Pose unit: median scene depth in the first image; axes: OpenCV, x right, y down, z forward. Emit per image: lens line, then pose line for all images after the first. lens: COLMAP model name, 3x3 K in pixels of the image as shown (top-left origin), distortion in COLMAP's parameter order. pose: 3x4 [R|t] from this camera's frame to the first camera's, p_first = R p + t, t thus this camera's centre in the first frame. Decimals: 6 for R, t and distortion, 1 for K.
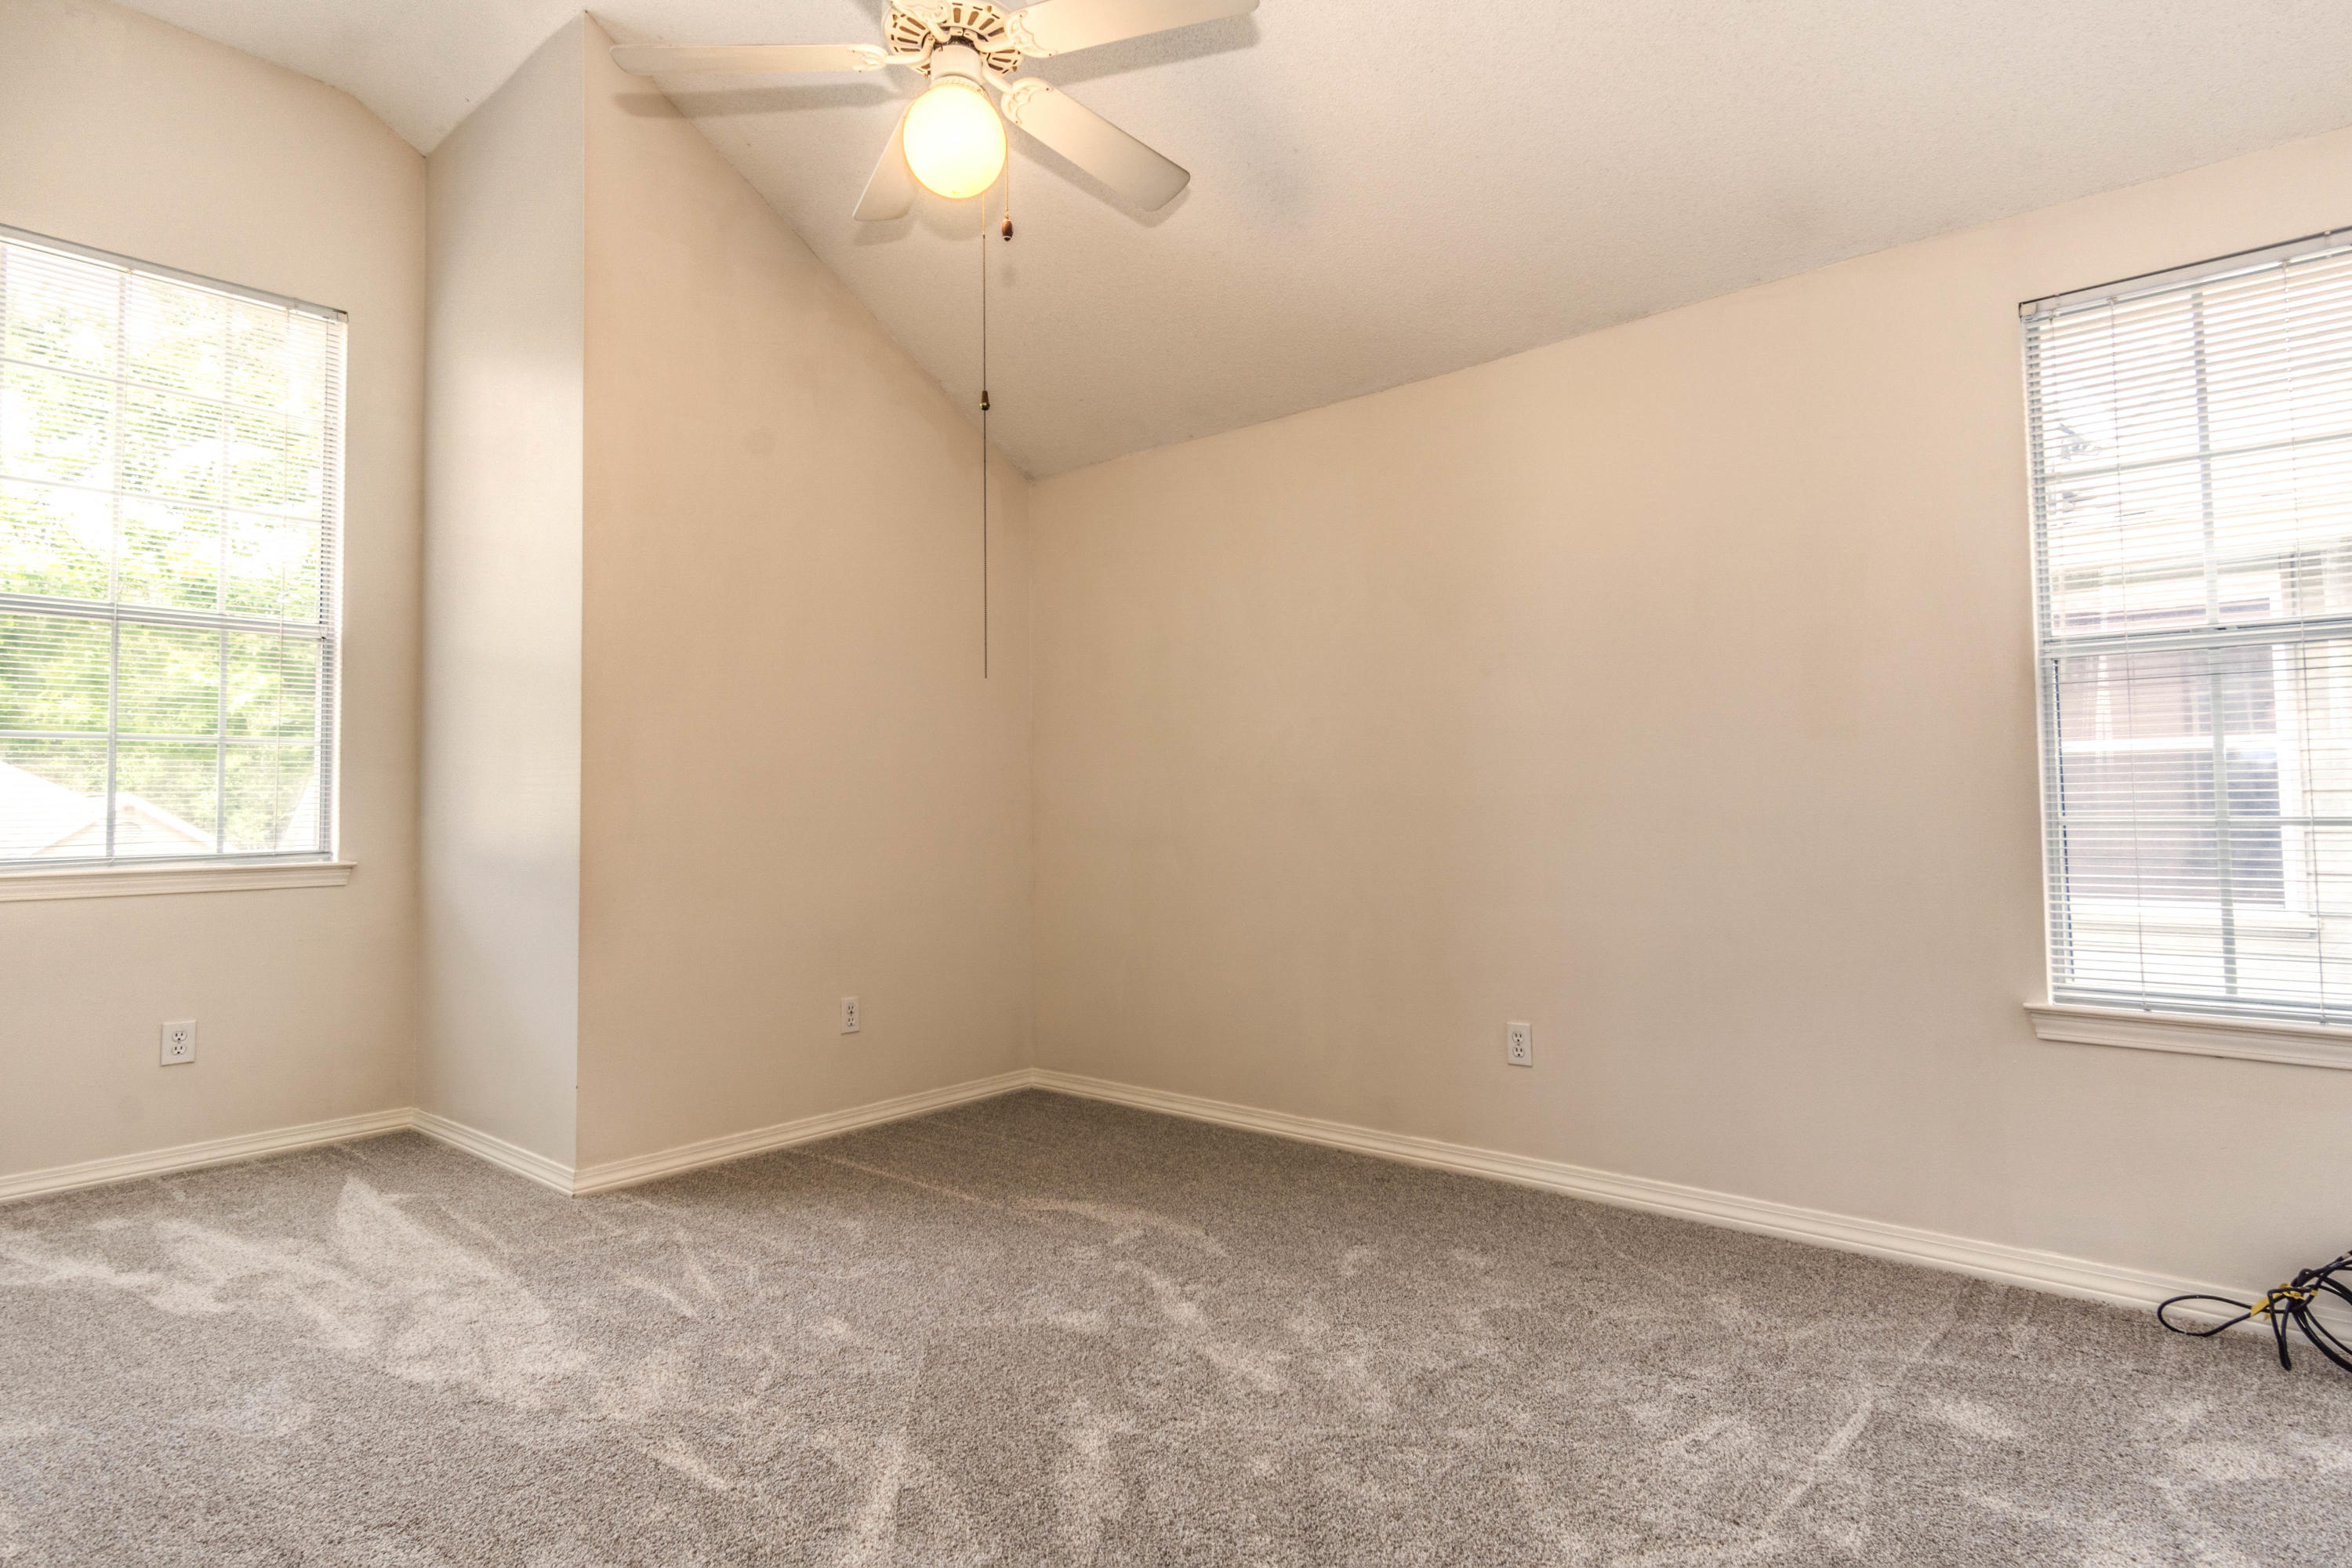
lens RADIAL K [[1252.2, 0, 1169.4], [0, 1252.2, 749.5], [0, 0, 1]] dist [0.002893, 0.002195]
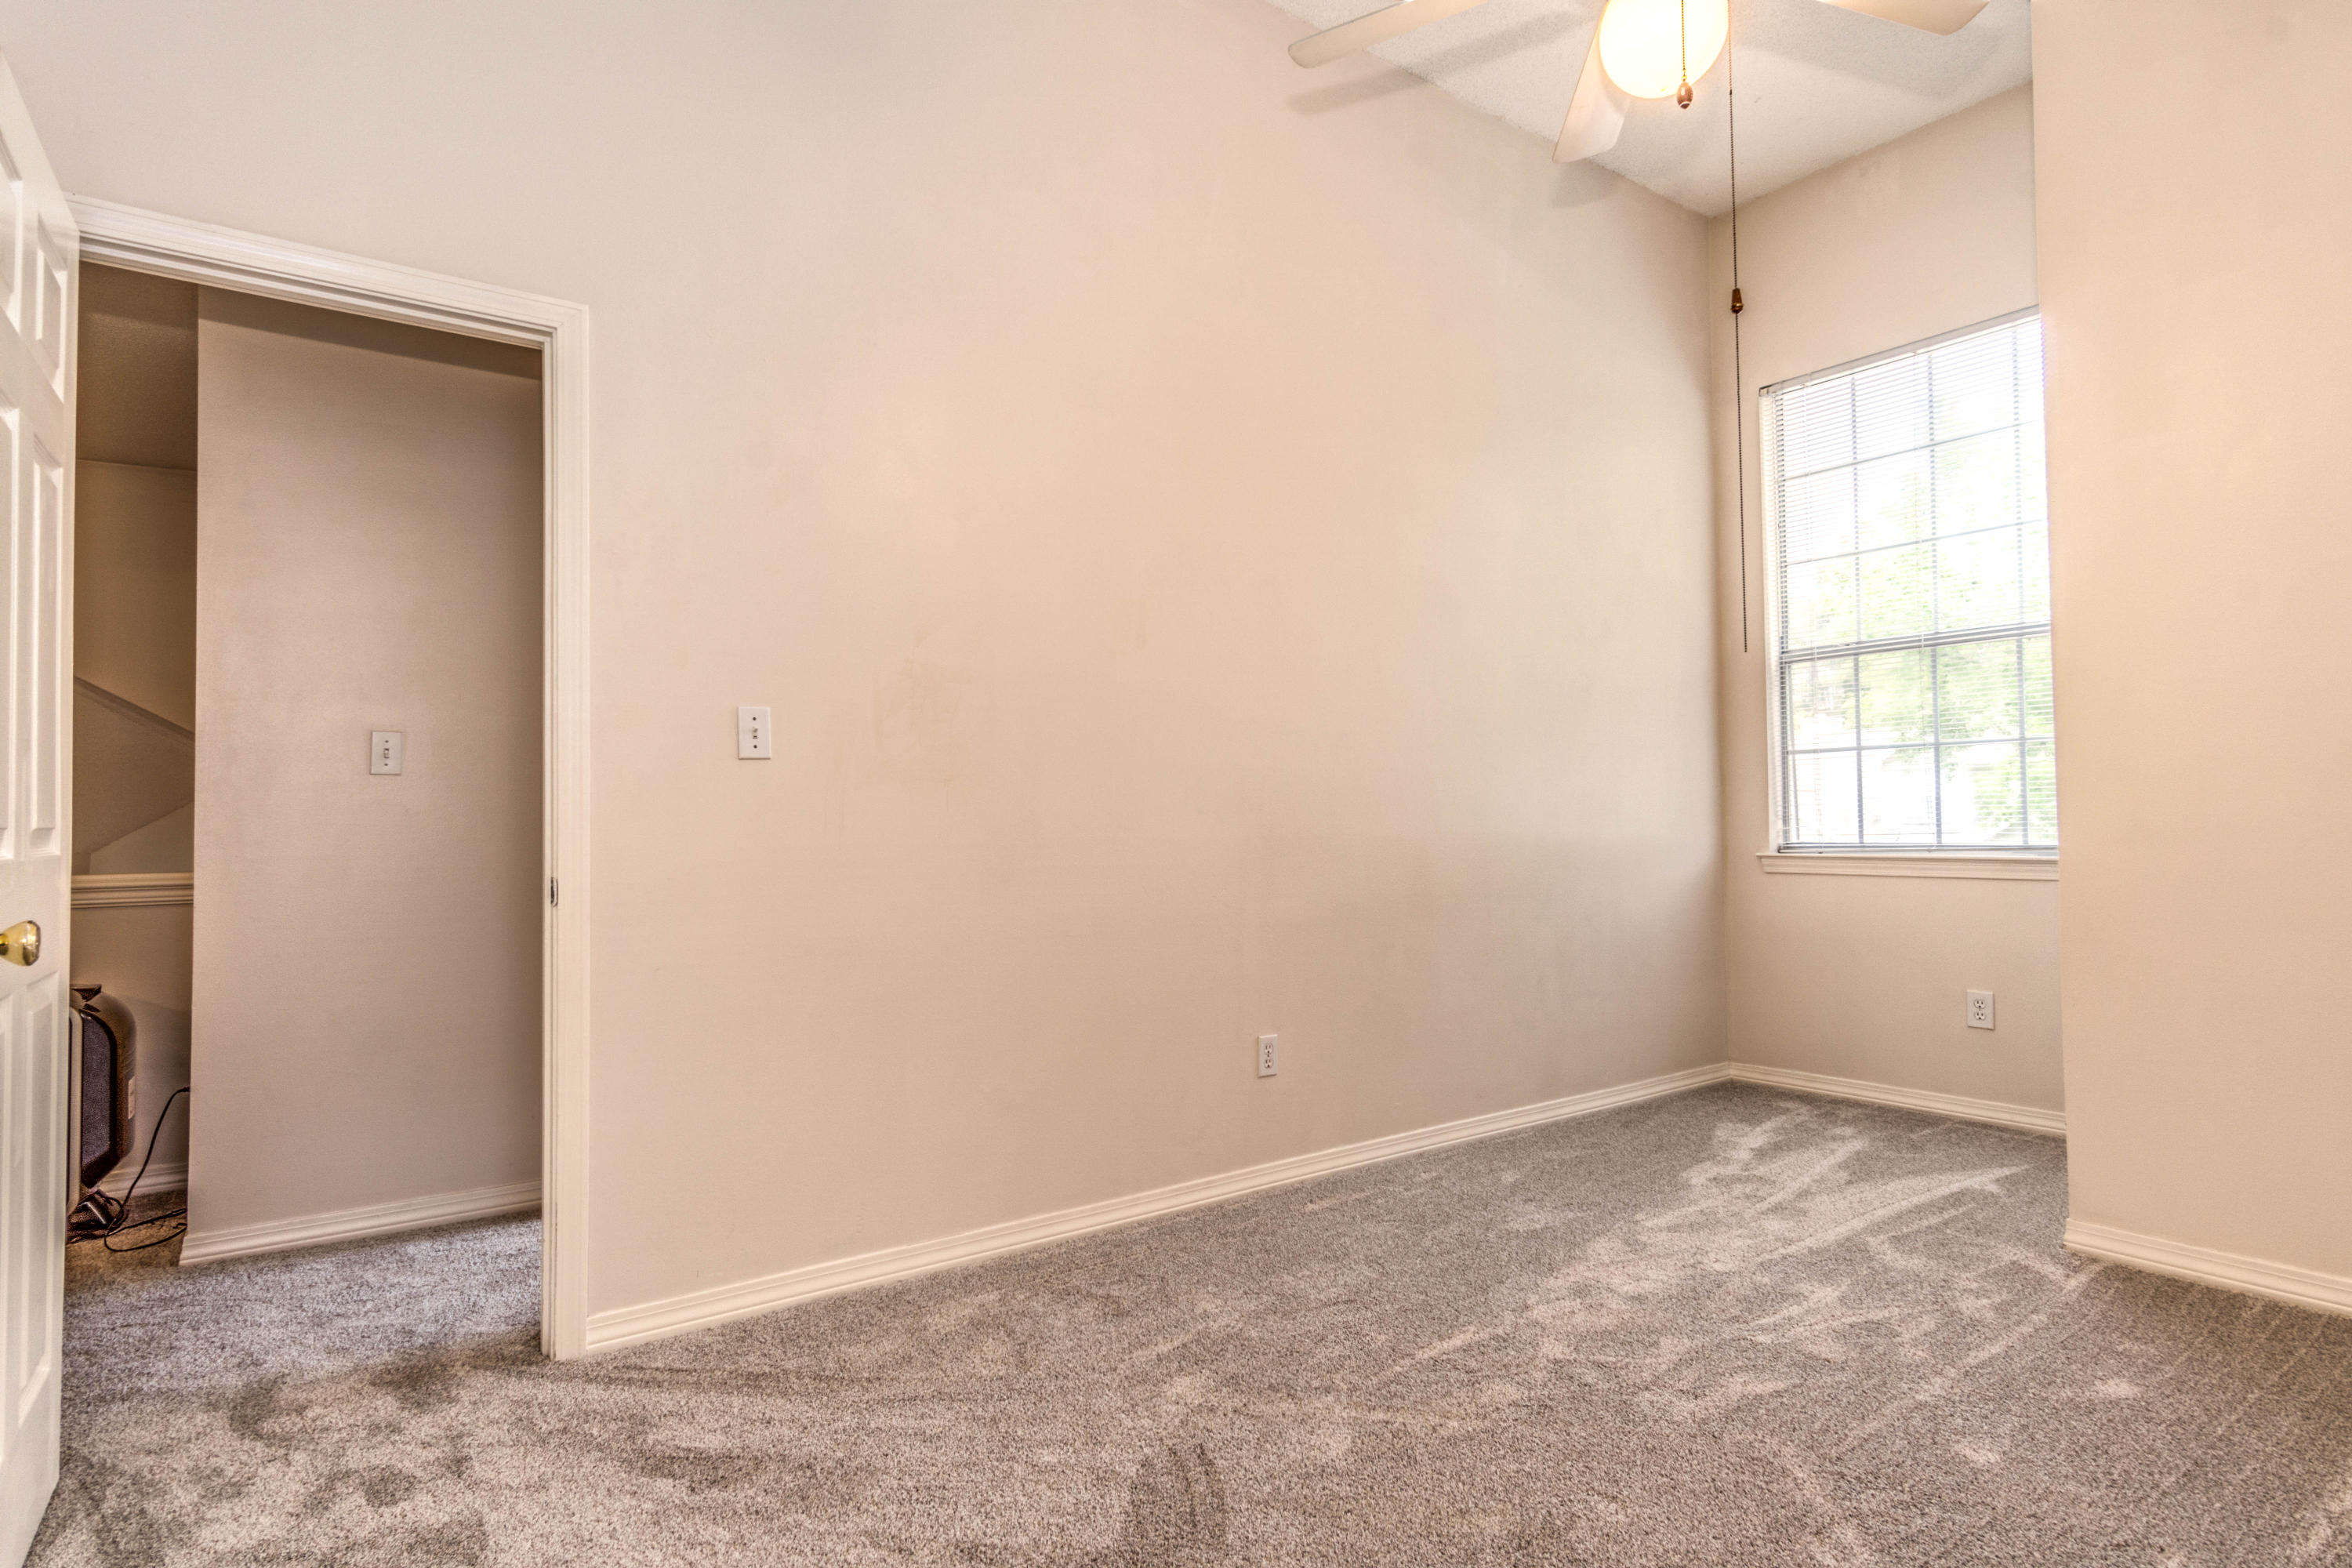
lens RADIAL K [[1250.6, 0, 1176.0], [0, 1250.6, 784.0], [0, 0, 1]] dist [-0.000110, -0.000050]
pose [[-0.232664, -0.015477, -0.972434, 0.610147], [0.061239, 0.997656, -0.030530, 0.024786], [0.970627, -0.066654, -0.231171, 0.714790]]
